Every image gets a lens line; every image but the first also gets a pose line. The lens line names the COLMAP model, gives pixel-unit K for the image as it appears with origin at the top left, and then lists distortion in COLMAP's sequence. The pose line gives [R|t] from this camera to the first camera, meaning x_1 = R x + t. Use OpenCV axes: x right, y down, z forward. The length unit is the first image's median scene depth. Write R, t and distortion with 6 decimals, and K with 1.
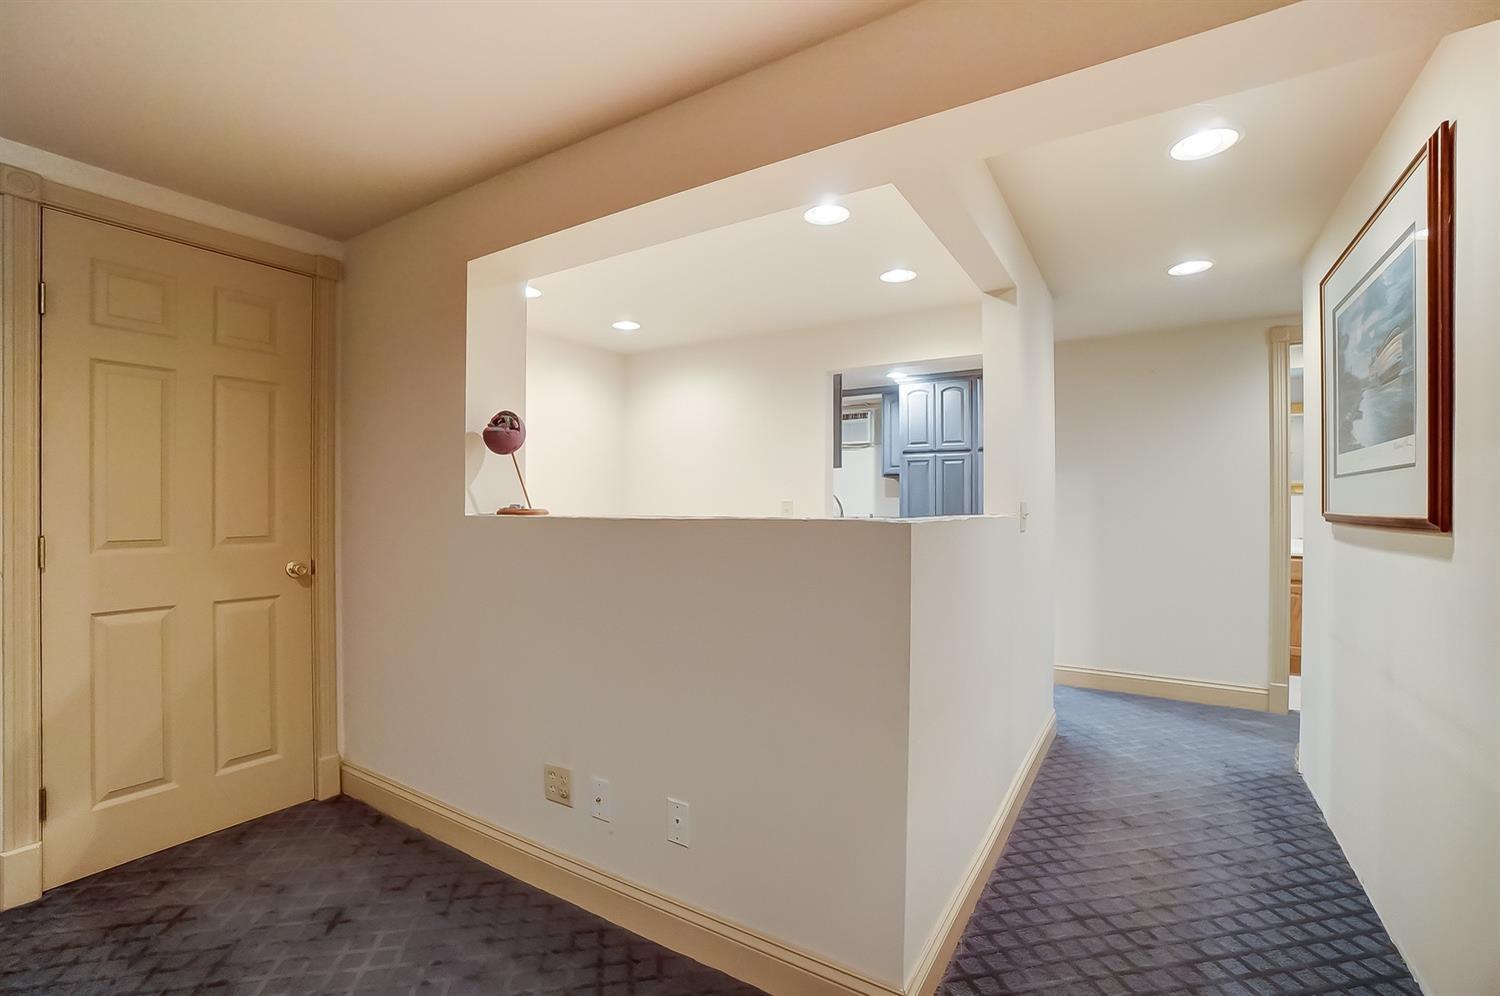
lens RADIAL K [[672.1, 0, 733.3], [0, 672.1, 503.7], [0, 0, 1]] dist [-0.072519, 0.025128]
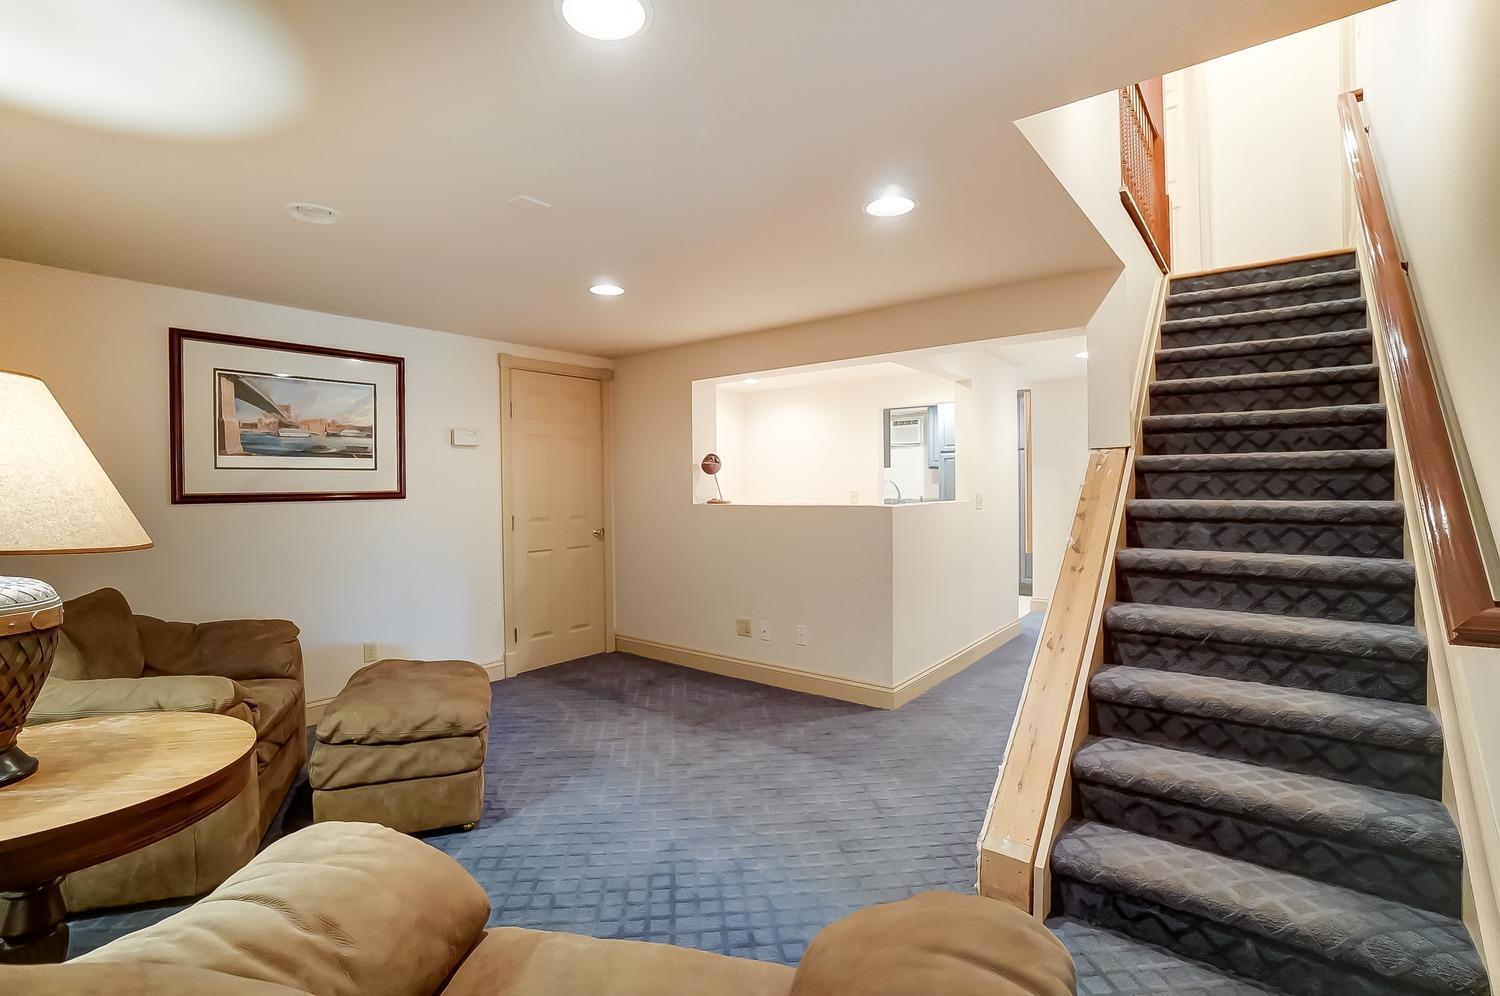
lens RADIAL K [[672.1, 0, 733.3], [0, 672.1, 503.7], [0, 0, 1]] dist [-0.072519, 0.025128]
pose [[0.993625, -0.005430, -0.112606, -0.041758], [0.009237, 0.999402, 0.033317, -0.051940], [0.112357, -0.034145, 0.993081, -1.040348]]
